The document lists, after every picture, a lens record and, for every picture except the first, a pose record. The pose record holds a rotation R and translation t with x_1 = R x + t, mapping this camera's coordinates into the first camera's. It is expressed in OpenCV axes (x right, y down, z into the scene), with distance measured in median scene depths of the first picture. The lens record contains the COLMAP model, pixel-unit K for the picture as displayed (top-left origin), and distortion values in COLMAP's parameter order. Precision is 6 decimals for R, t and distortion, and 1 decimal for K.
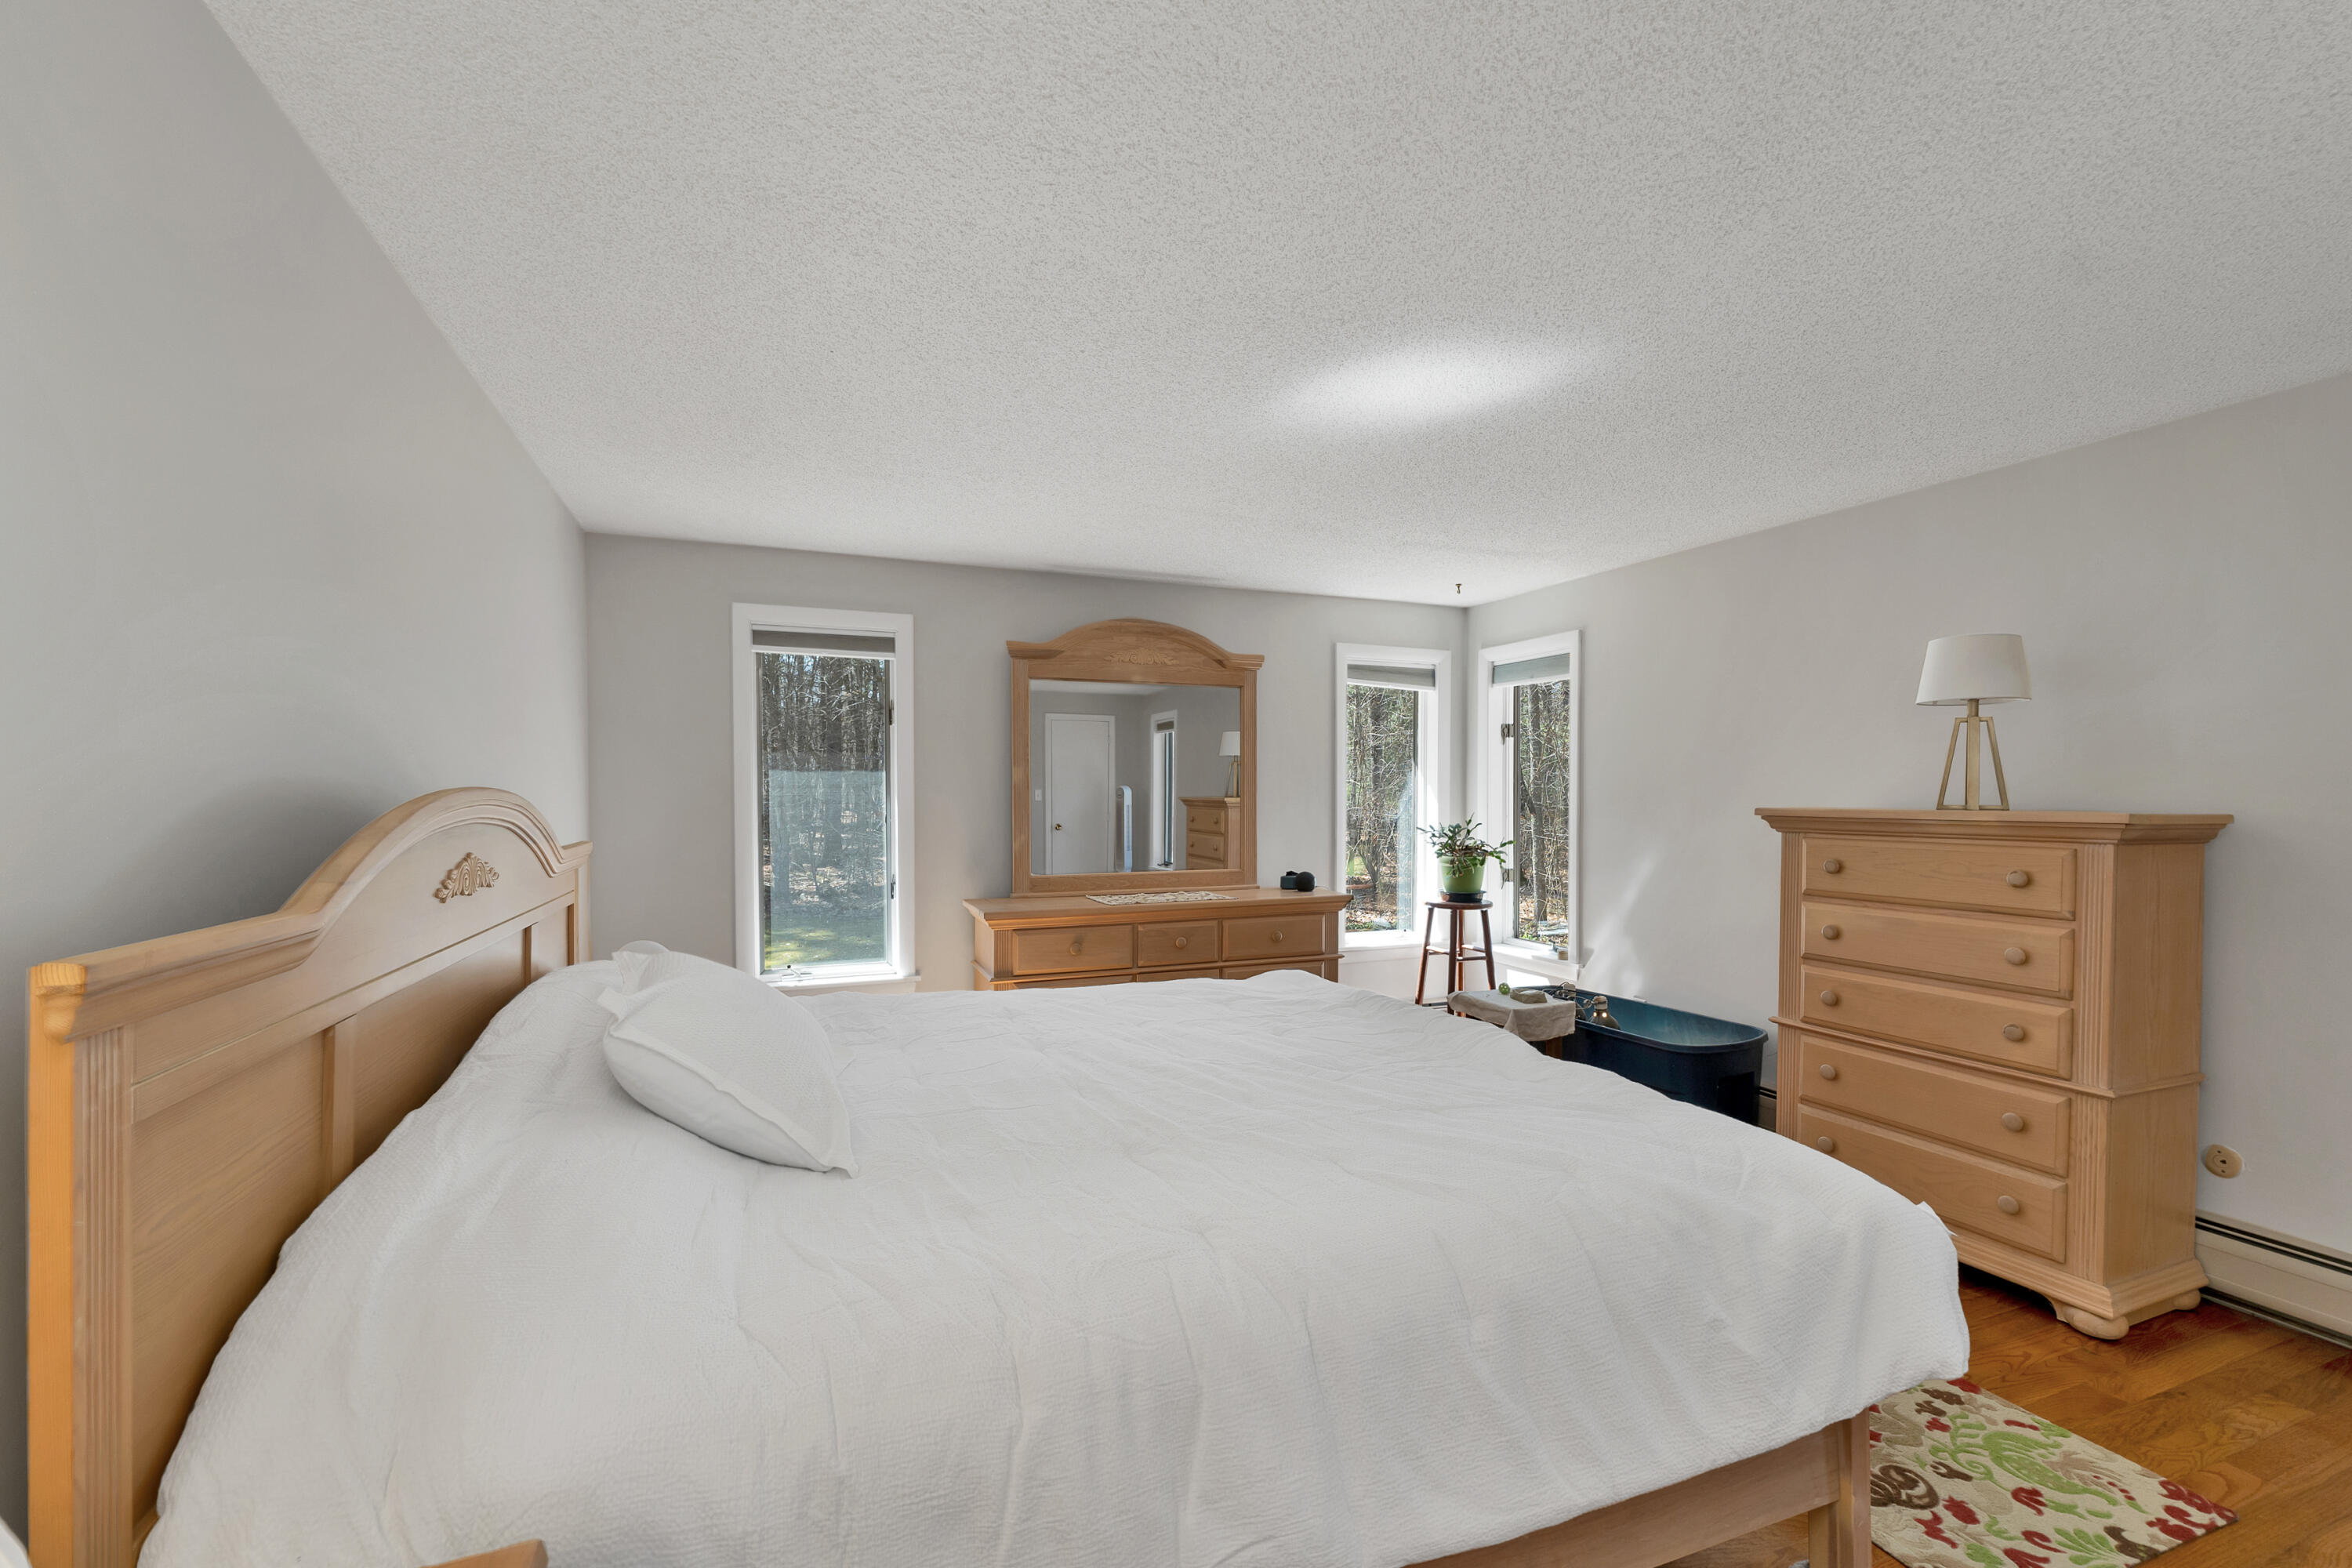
lens RADIAL K [[983.3, 0, 1178.6], [0, 983.3, 793.5], [0, 0, 1]] dist [-0.002818, 0.000402]
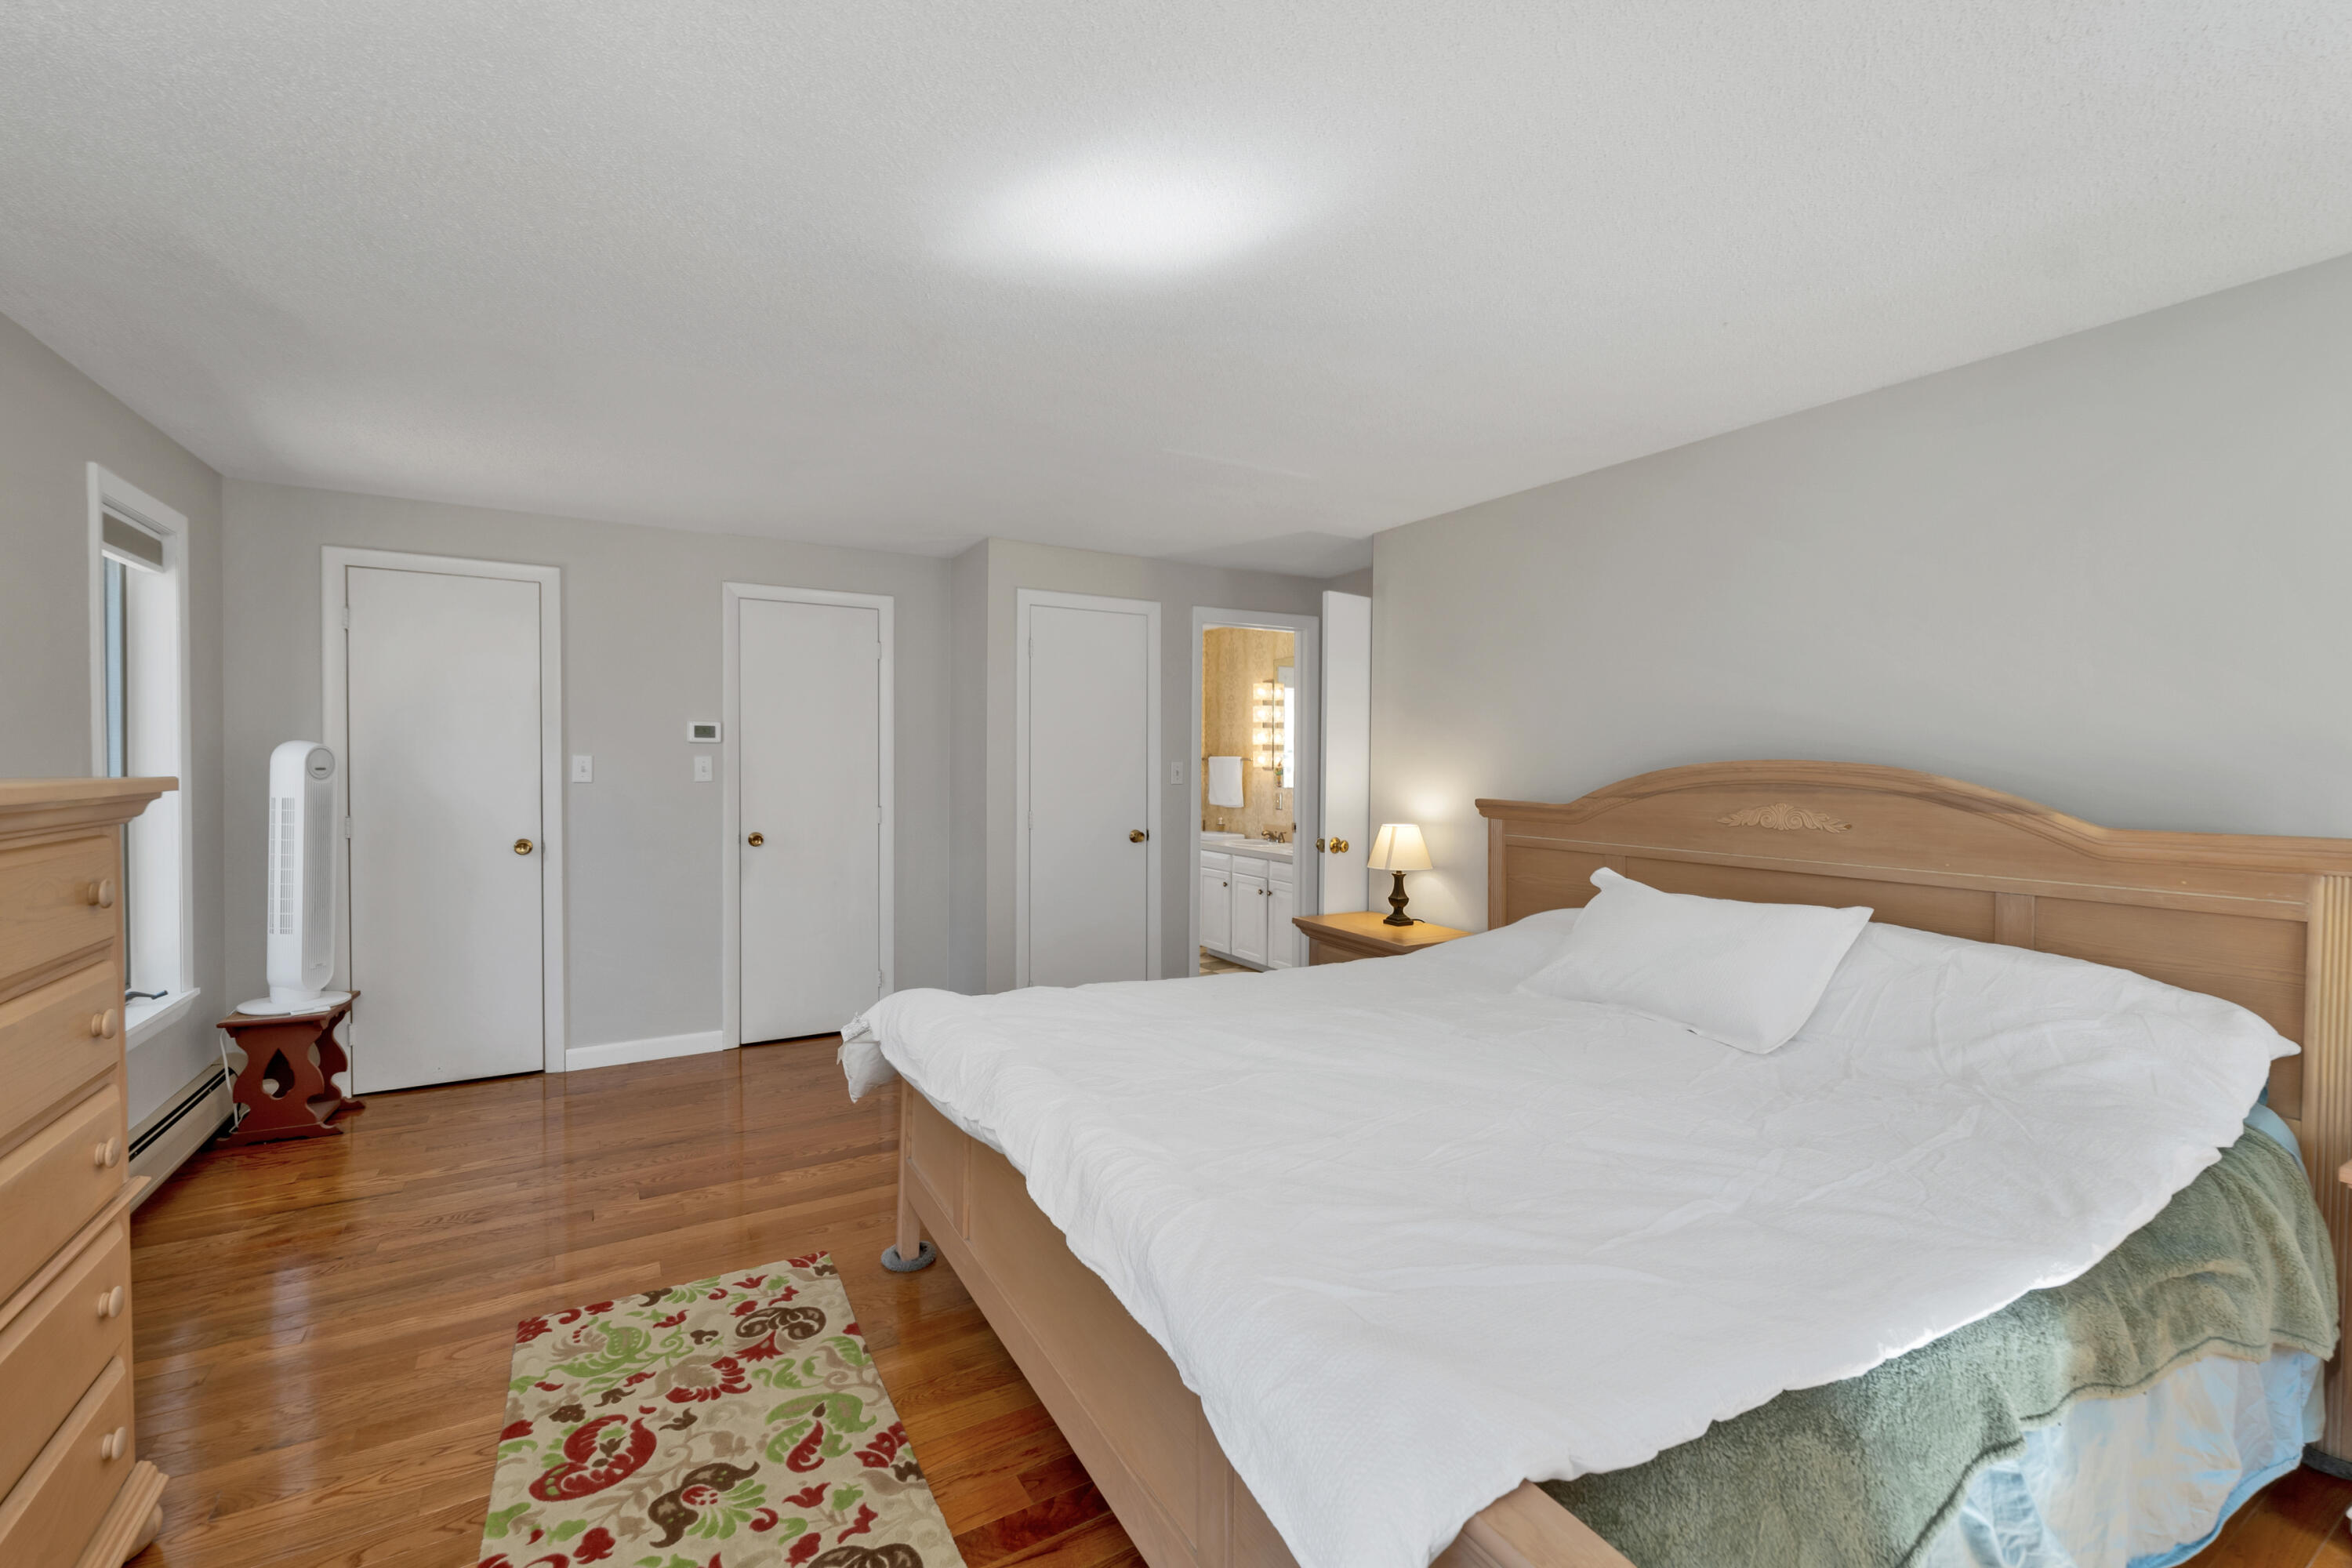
lens RADIAL K [[983.3, 0, 1162.0], [0, 983.3, 772.3], [0, 0, 1]] dist [-0.002818, 0.000402]
pose [[-0.993029, -0.003609, -0.117815, 0.390407], [-0.005435, 0.999870, 0.015176, -0.005546], [0.117745, 0.015710, -0.992920, 2.281224]]
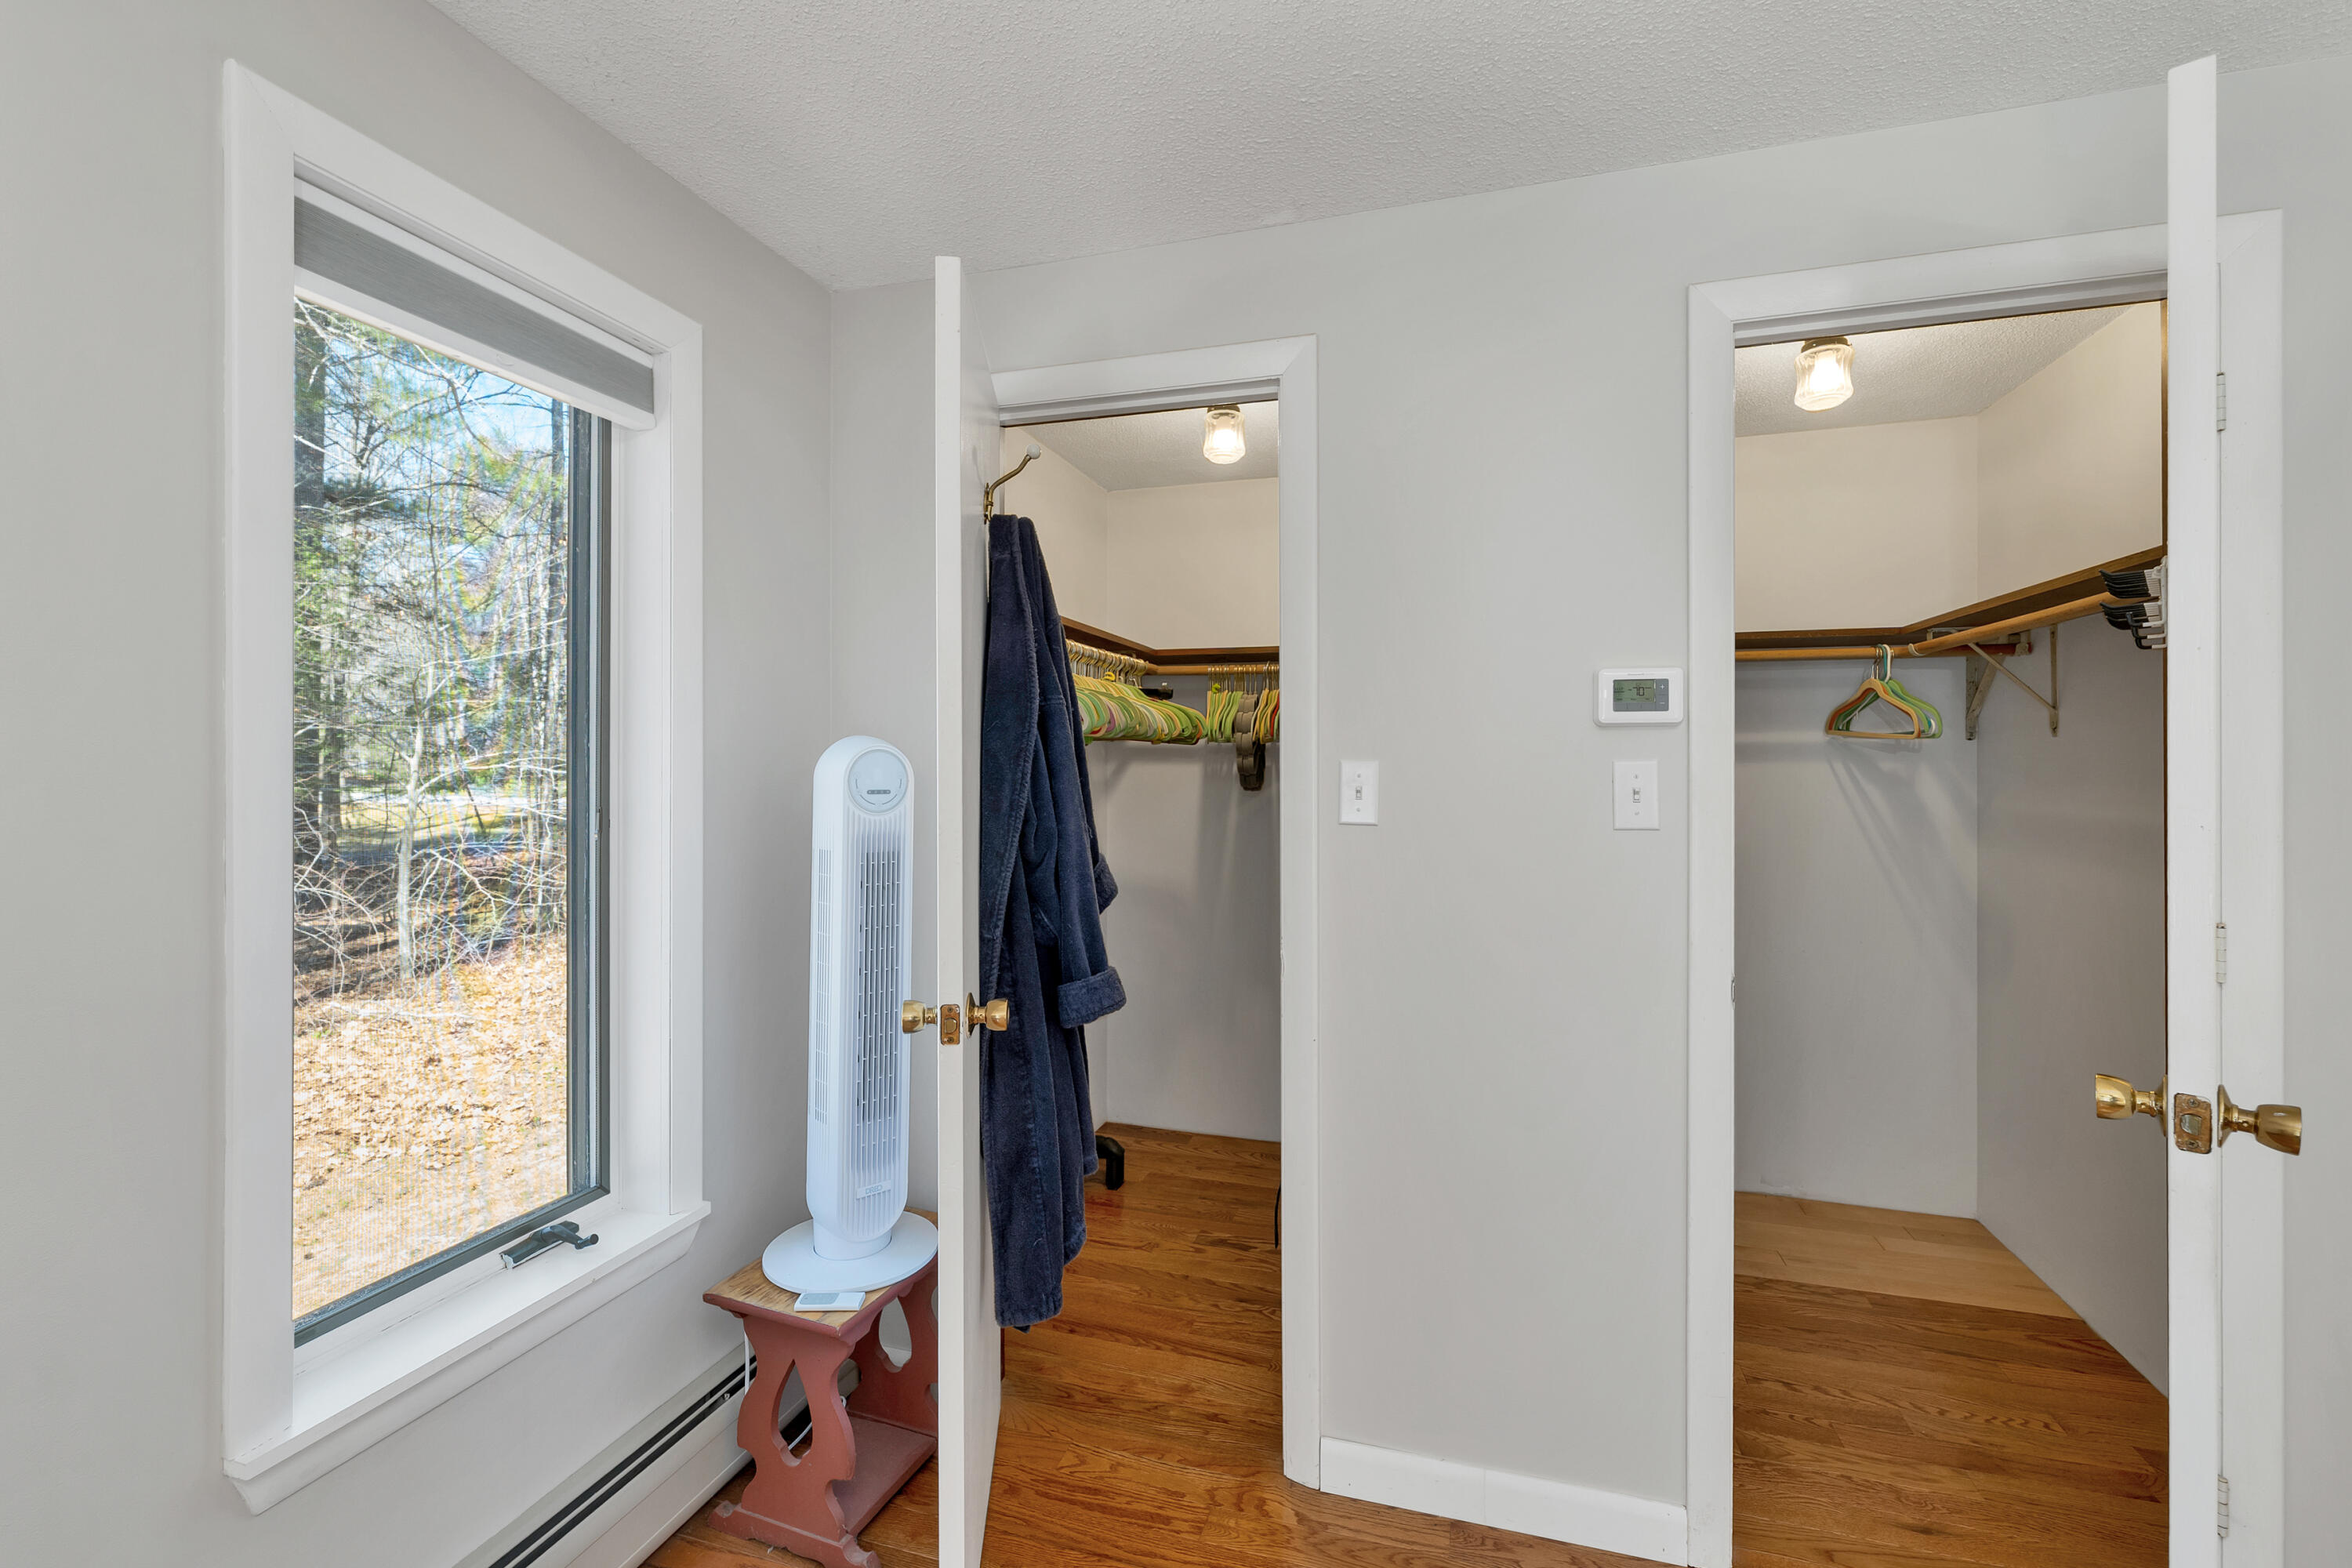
lens RADIAL K [[983.3, 0, 1200.0], [0, 983.3, 763.3], [0, 0, 1]] dist [-0.002818, 0.000402]
pose [[-0.774548, 0.000856, 0.632514, 0.957530], [0.001680, 0.999998, 0.000703, -0.000976], [-0.632513, 0.001607, -0.774548, 0.724423]]
